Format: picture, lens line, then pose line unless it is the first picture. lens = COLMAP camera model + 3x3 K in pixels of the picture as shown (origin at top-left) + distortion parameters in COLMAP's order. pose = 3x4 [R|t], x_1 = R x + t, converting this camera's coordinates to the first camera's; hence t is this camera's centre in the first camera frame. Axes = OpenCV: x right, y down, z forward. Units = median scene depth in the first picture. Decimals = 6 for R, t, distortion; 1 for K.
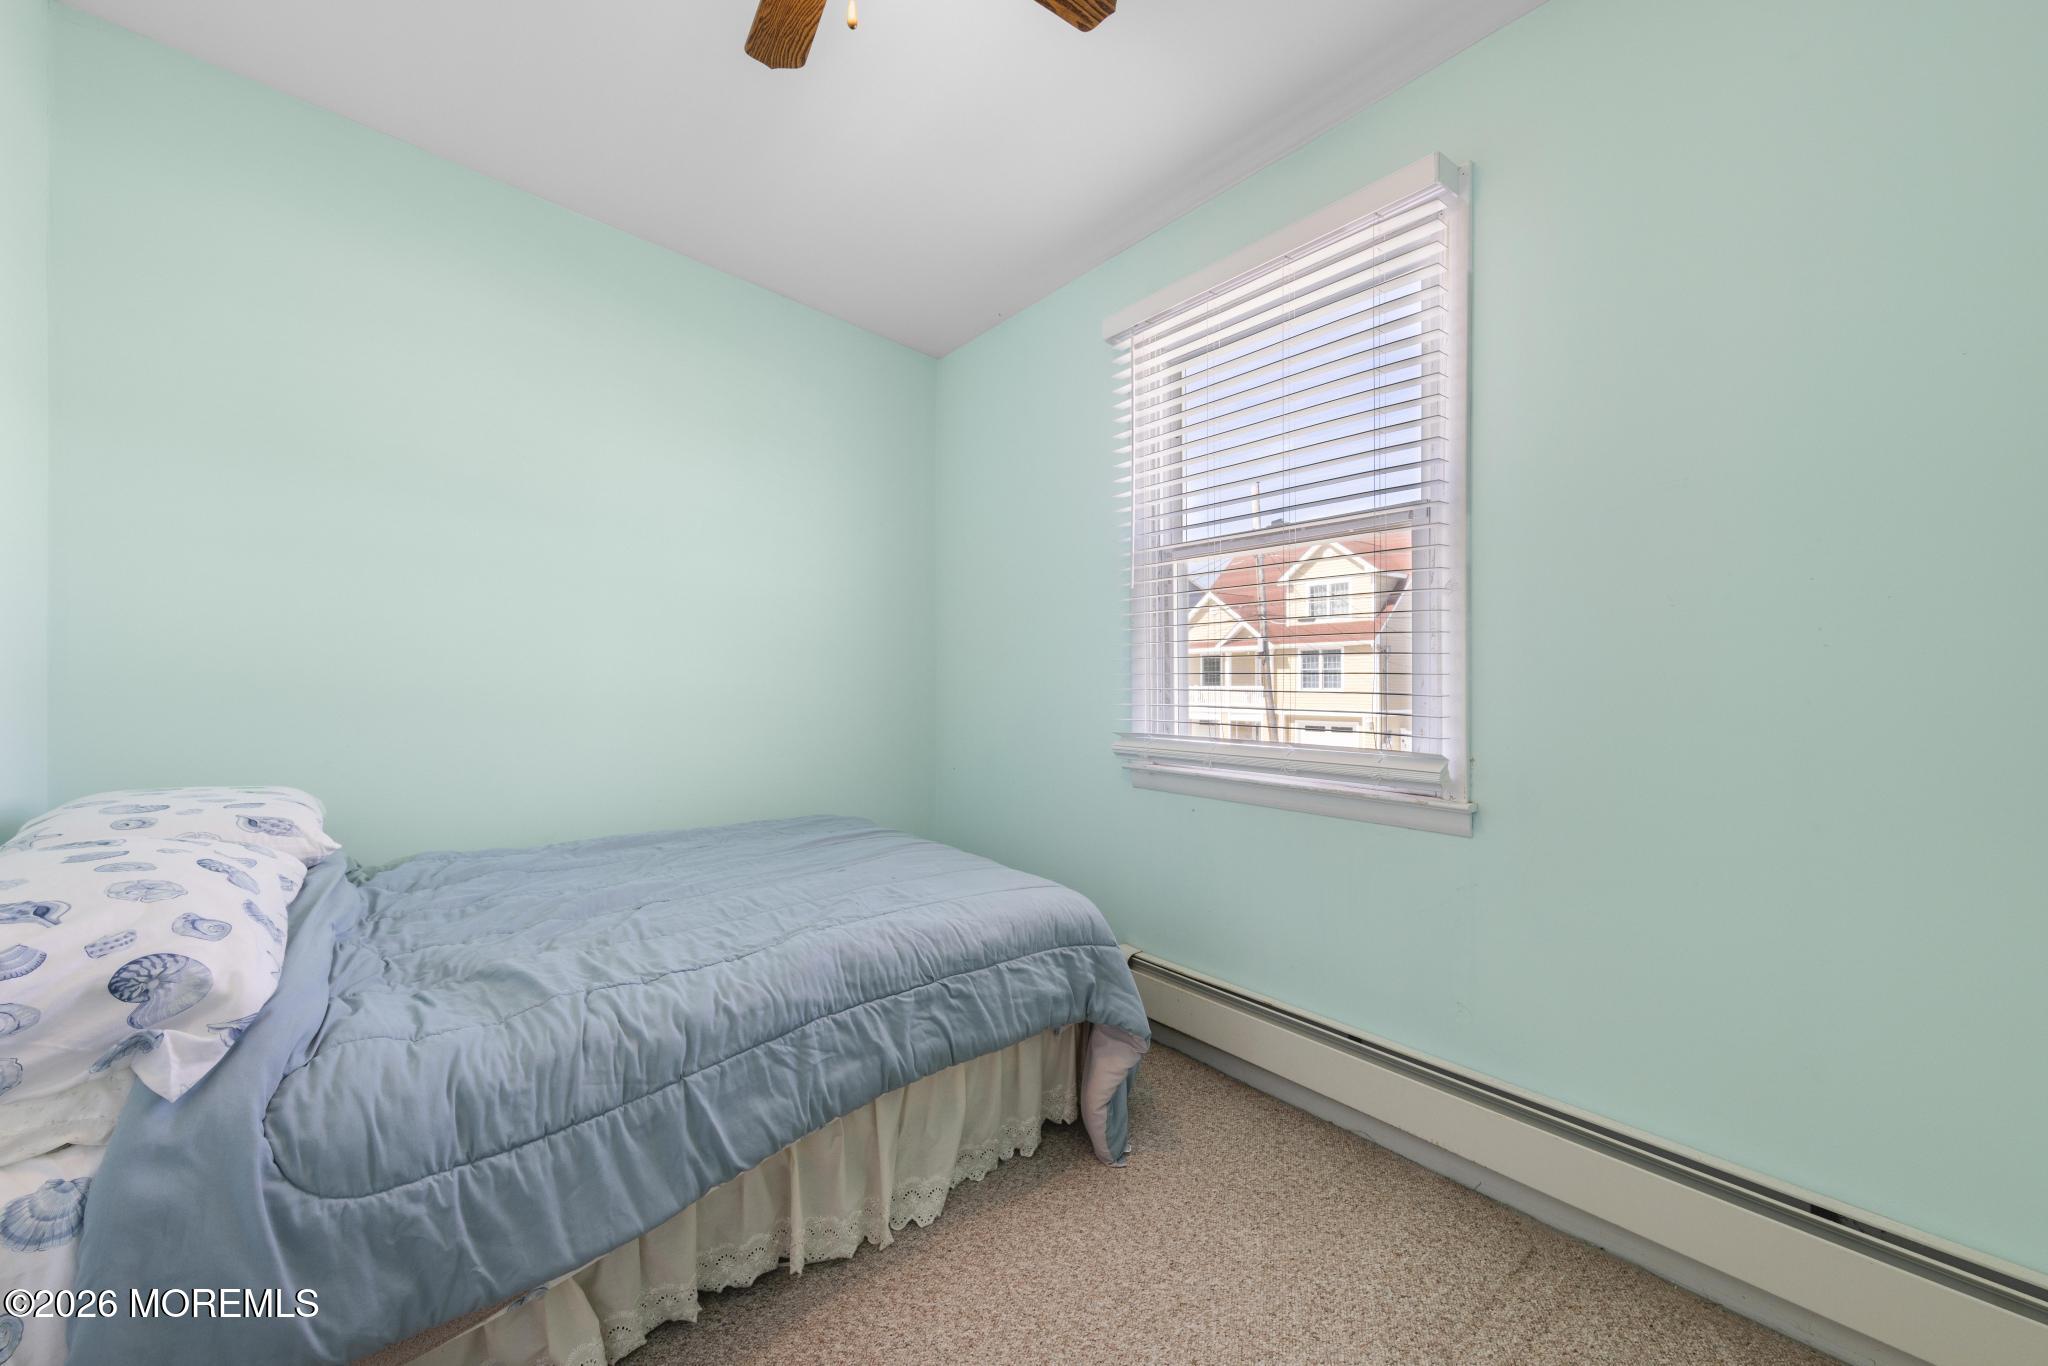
lens RADIAL K [[799.2, 0, 1025.8], [0, 799.2, 682.4], [0, 0, 1]] dist [-0.002210, -0.000210]
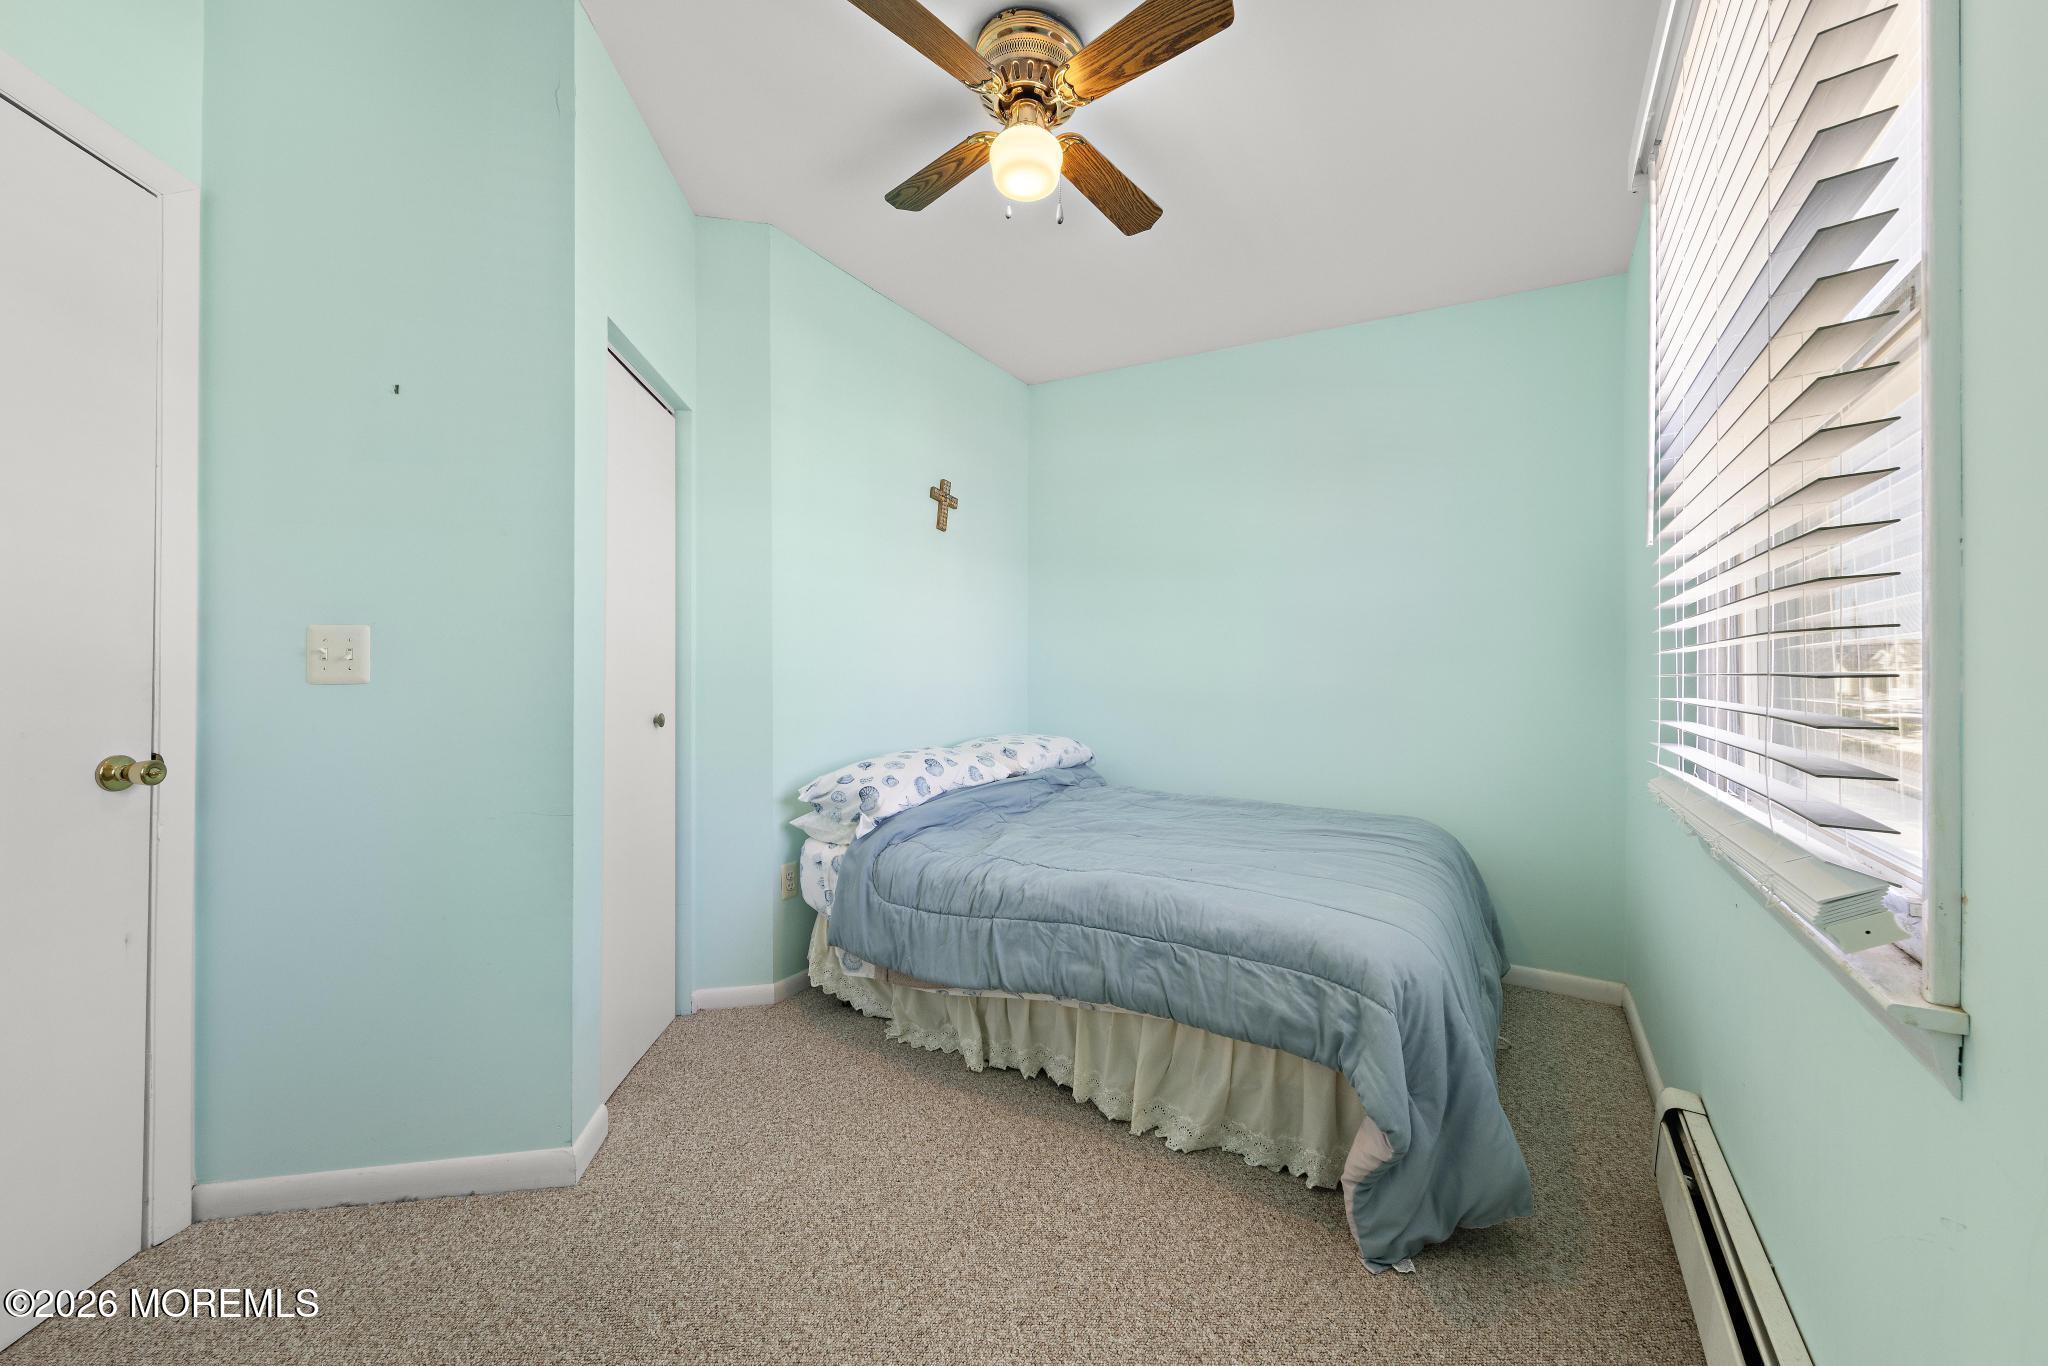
lens RADIAL K [[698.2, 0, 1026.2], [0, 698.2, 682.1], [0, 0, 1]] dist [0.000872, 0.000019]
pose [[0.277349, -0.002559, -0.960766, 0.887968], [0.000776, 0.999997, -0.002439, -0.006435], [0.960769, -0.000069, 0.277350, 0.559780]]
